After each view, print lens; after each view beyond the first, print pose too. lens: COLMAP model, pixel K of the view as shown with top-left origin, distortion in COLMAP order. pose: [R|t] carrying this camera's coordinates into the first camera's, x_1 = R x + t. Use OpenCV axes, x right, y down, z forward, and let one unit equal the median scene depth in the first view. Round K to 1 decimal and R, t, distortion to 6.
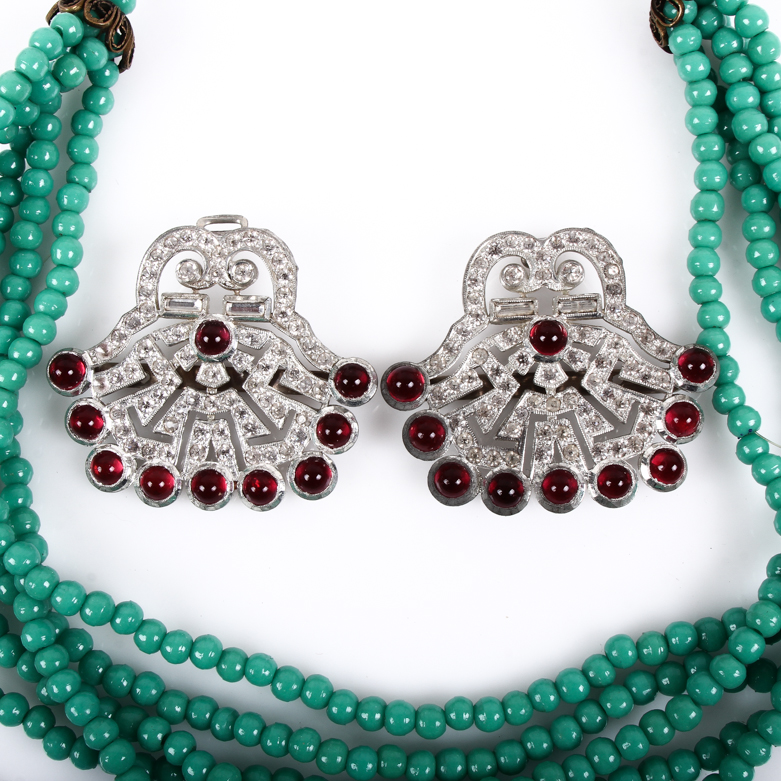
lens RADIAL K [[1362.2, 0, 394.7], [0, 1362.2, 387.3], [0, 0, 1]] dist [-0.111769, 0.000000]
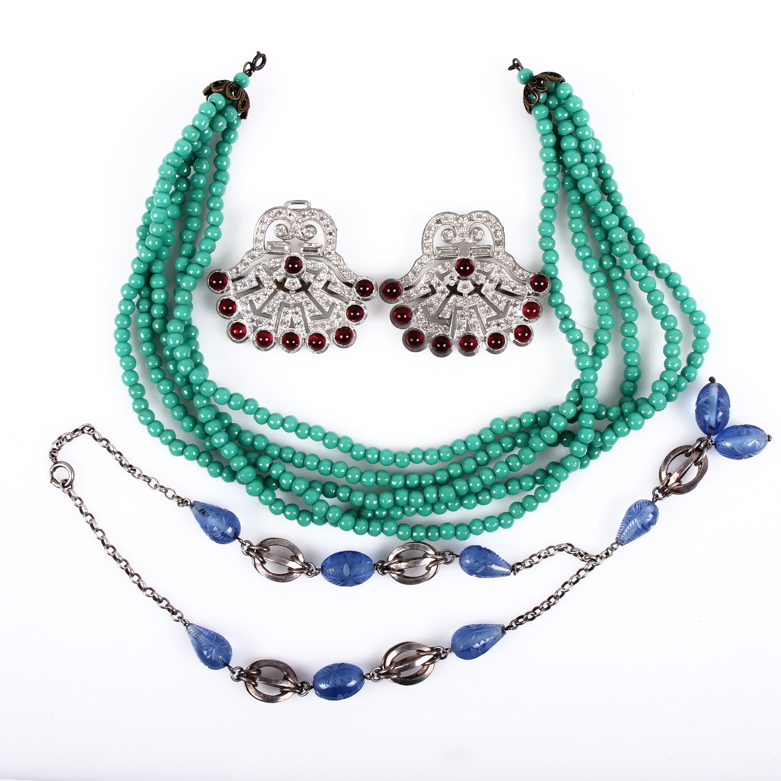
lens RADIAL K [[1362.2, 0, 392.3], [0, 1362.2, 389.7], [0, 0, 1]] dist [-0.111769, 0.000000]
pose [[0.999728, 0.011586, 0.020242, -0.029333], [-0.013813, 0.993429, 0.113614, -0.082398], [-0.018793, -0.113863, 0.993319, -0.963824]]
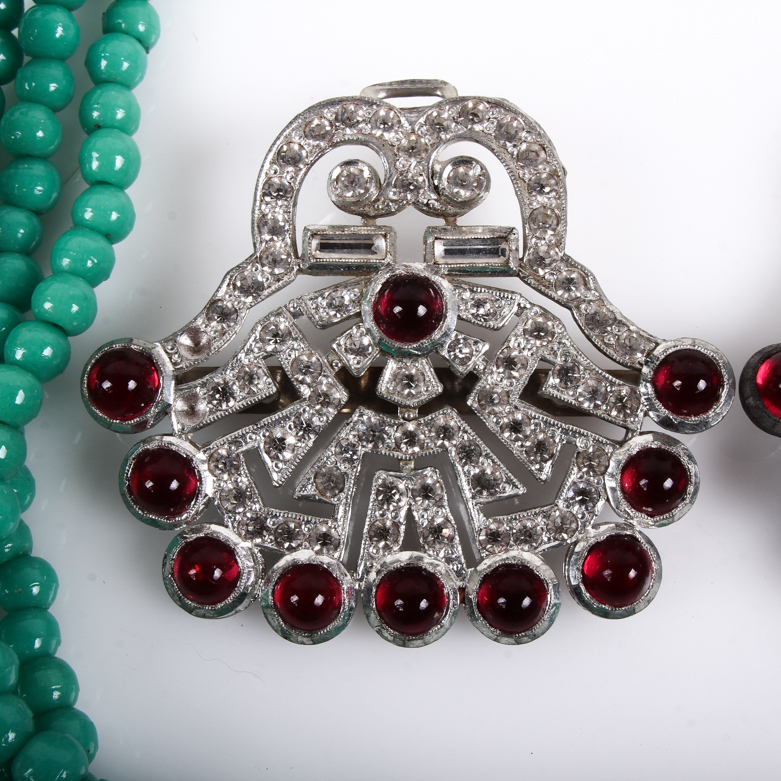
lens RADIAL K [[1362.2, 0, 385.5], [0, 1362.2, 391.0], [0, 0, 1]] dist [-0.111769, 0.000000]
pose [[0.998830, -0.033016, 0.035335, -0.161899], [0.034132, 0.998922, -0.031462, 0.010259], [-0.034258, 0.032632, 0.998880, 0.488787]]
